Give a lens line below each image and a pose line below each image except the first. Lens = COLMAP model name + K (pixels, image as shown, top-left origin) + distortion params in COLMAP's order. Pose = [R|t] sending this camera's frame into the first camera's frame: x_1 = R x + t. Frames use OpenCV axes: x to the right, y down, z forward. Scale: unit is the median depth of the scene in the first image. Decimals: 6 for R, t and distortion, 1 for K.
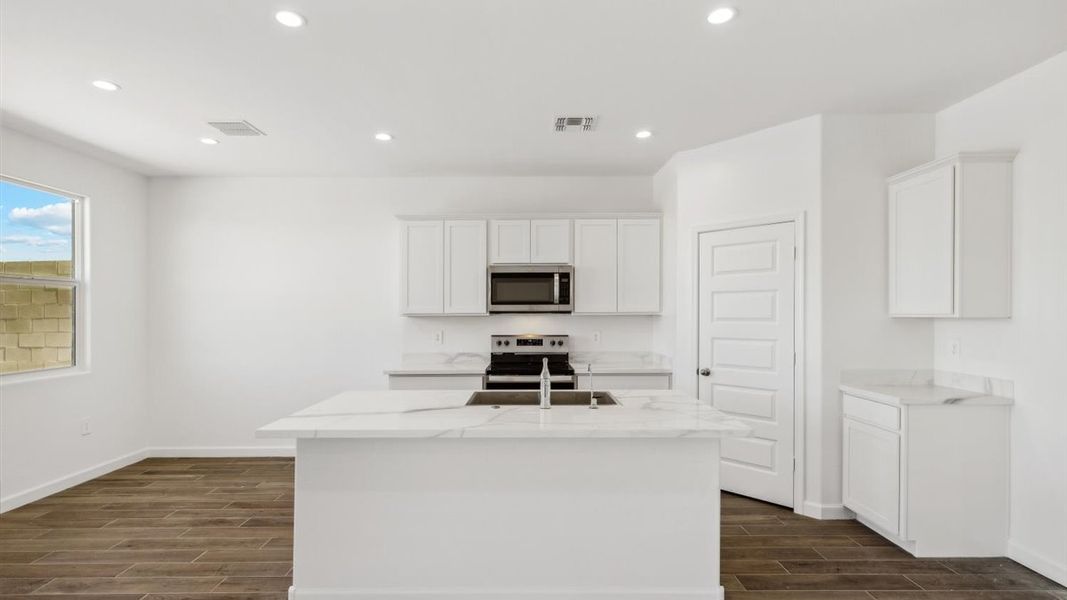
lens RADIAL K [[498.3, 0, 526.4], [0, 498.3, 315.5], [0, 0, 1]] dist [0.011525, -0.002543]
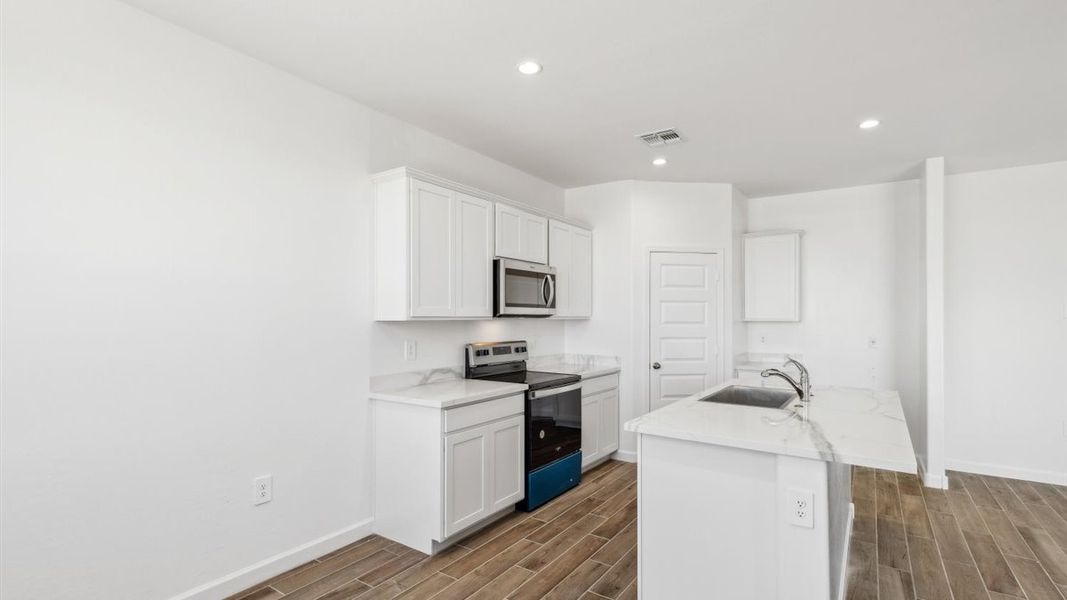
lens RADIAL K [[498.3, 0, 536.5], [0, 498.3, 316.0], [0, 0, 1]] dist [0.011525, -0.002543]
pose [[0.558952, 0.006533, 0.829174, -0.822454], [-0.002662, 0.999978, -0.006085, -0.000888], [-0.829196, 0.001194, 0.558957, 0.561625]]
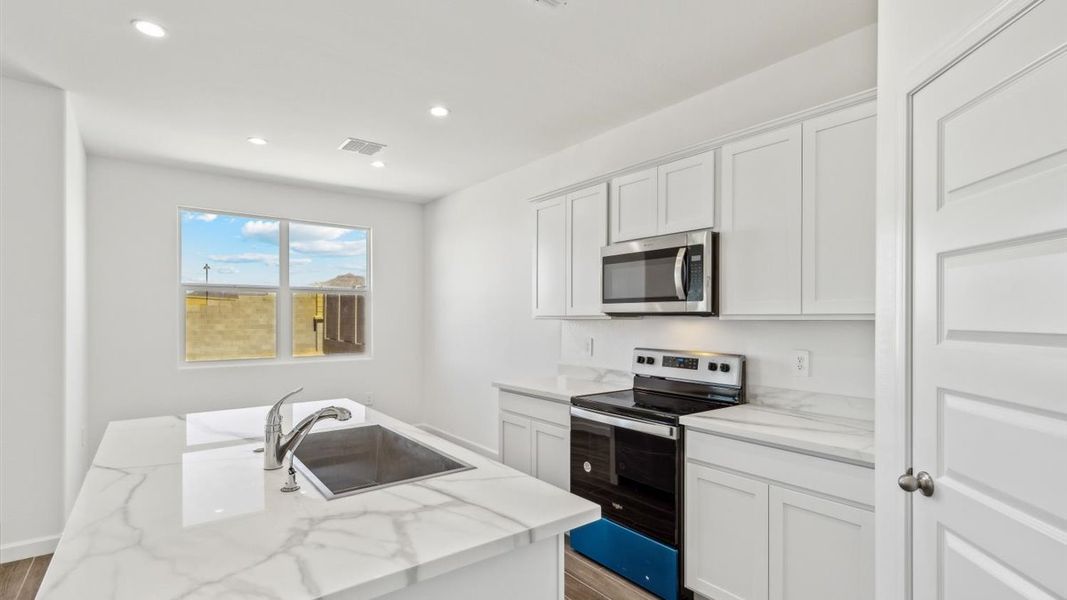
lens RADIAL K [[498.3, 0, 532.9], [0, 498.3, 315.9], [0, 0, 1]] dist [0.011525, -0.002543]
pose [[0.609800, 0.002125, -0.792553, 0.472022], [-0.005120, 0.999986, -0.001259, -0.003276], [0.792539, 0.004825, 0.609802, 0.569411]]
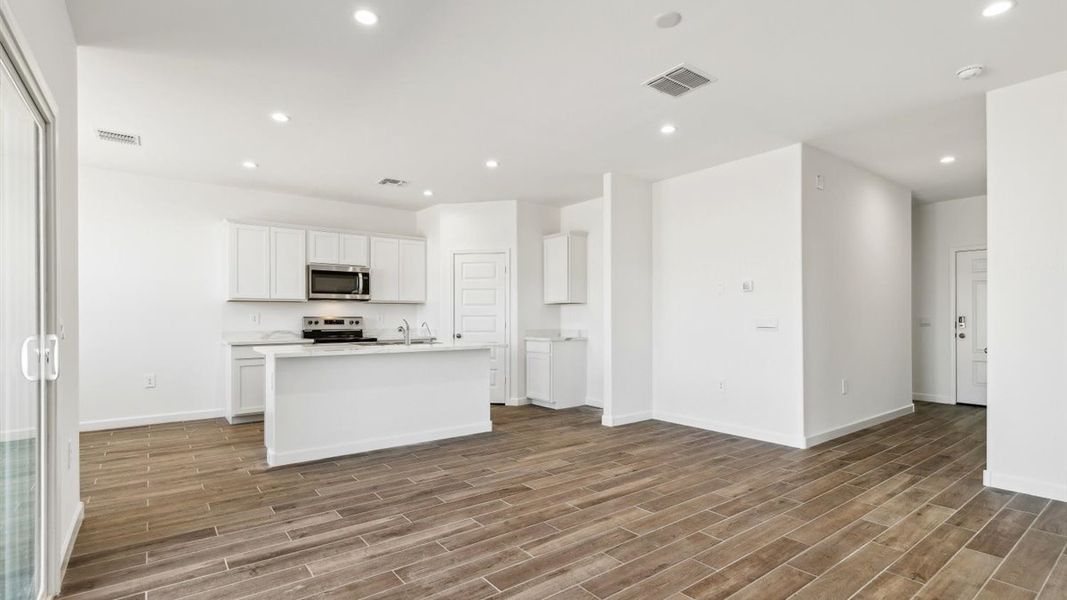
lens RADIAL K [[498.3, 0, 535.2], [0, 498.3, 316.0], [0, 0, 1]] dist [0.011525, -0.002543]
pose [[0.794331, 0.003276, 0.607476, -0.469486], [0.002147, 0.999964, -0.008200, 0.060622], [-0.607481, 0.007817, 0.794296, -0.515843]]
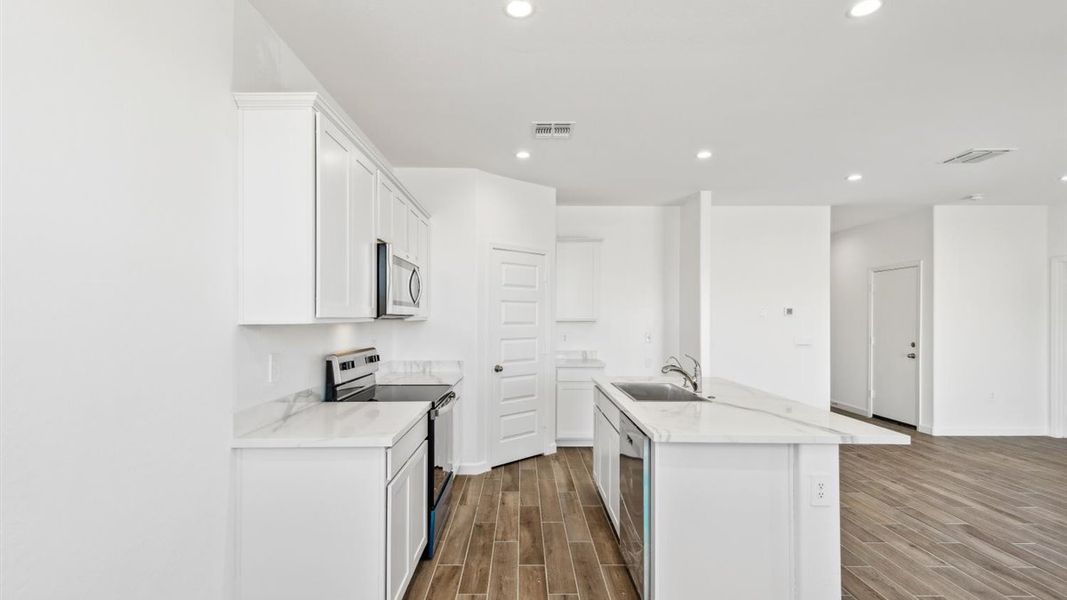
lens RADIAL K [[498.3, 0, 525.1], [0, 498.3, 318.5], [0, 0, 1]] dist [0.011525, -0.002543]
pose [[-0.000054, 0.001729, 0.999999, -0.811683], [0.004077, 0.999990, -0.001729, -0.001920], [-0.999992, 0.004077, -0.000061, 0.938430]]
